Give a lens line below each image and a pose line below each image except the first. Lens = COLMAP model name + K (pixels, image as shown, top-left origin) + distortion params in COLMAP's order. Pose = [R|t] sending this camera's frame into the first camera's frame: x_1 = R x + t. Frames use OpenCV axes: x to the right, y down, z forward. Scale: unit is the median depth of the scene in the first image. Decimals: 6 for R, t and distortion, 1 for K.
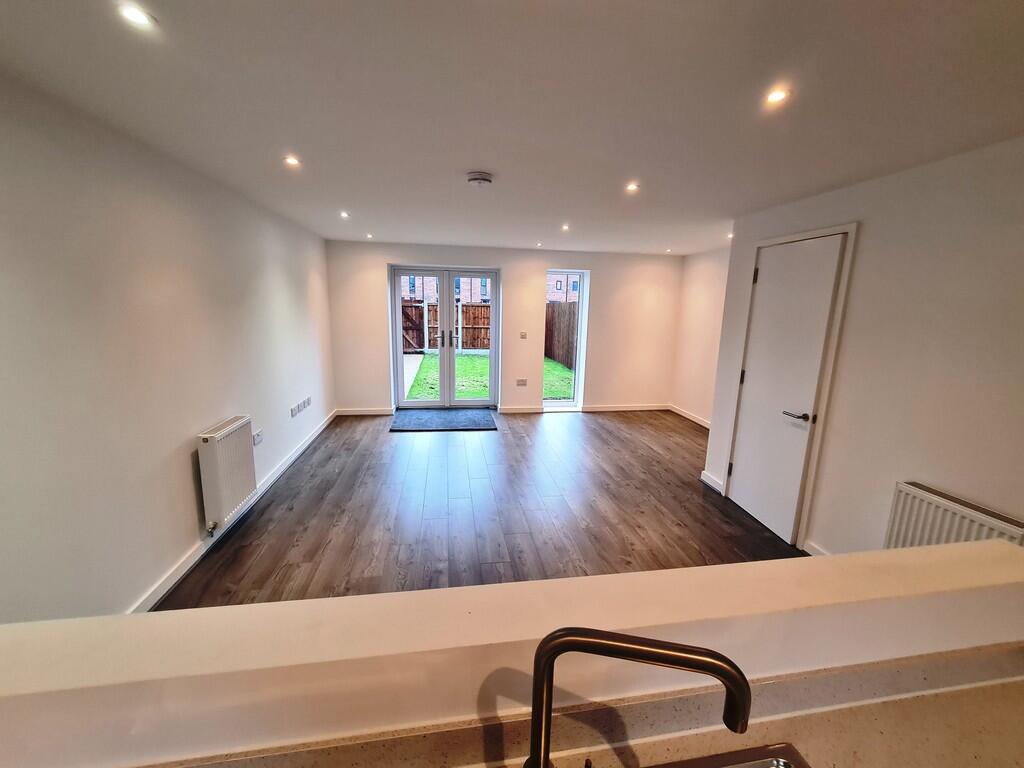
lens RADIAL K [[417.9, 0, 517.3], [0, 417.9, 383.1], [0, 0, 1]] dist [0.000561, -0.000058]
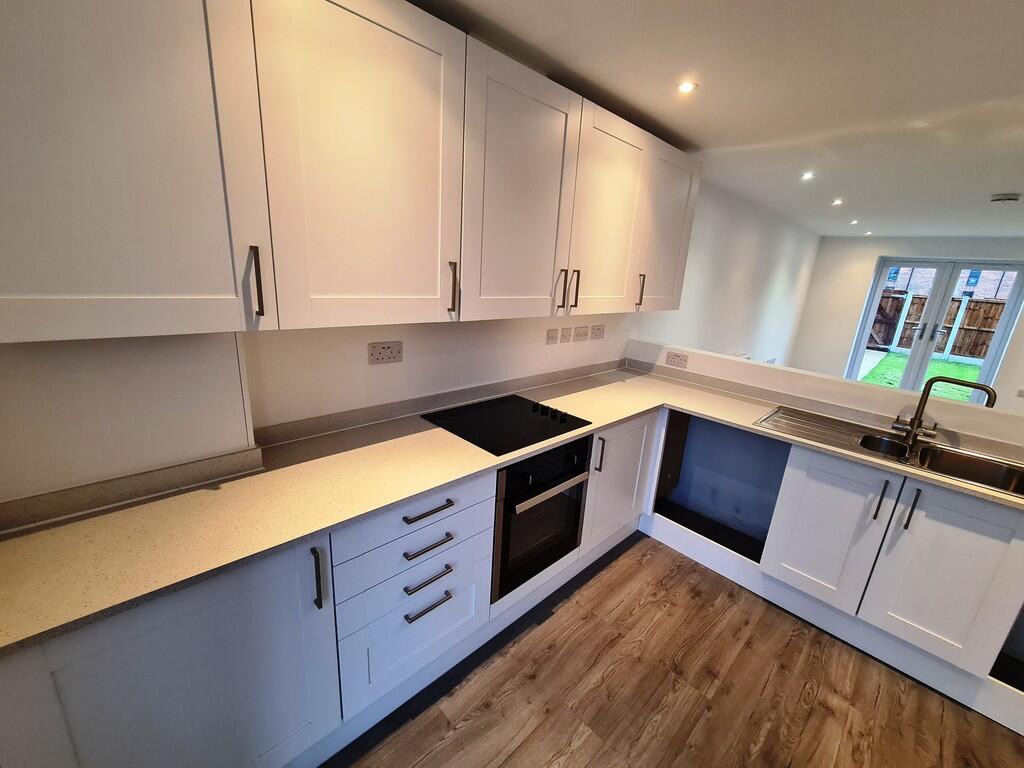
lens RADIAL K [[417.9, 0, 517.3], [0, 417.9, 383.1], [0, 0, 1]] dist [0.000561, -0.000058]
pose [[0.576852, 0.237926, -0.781430, 0.033869], [-0.206297, 0.968063, 0.142462, 0.032943], [0.790369, 0.079027, 0.607513, -0.167522]]
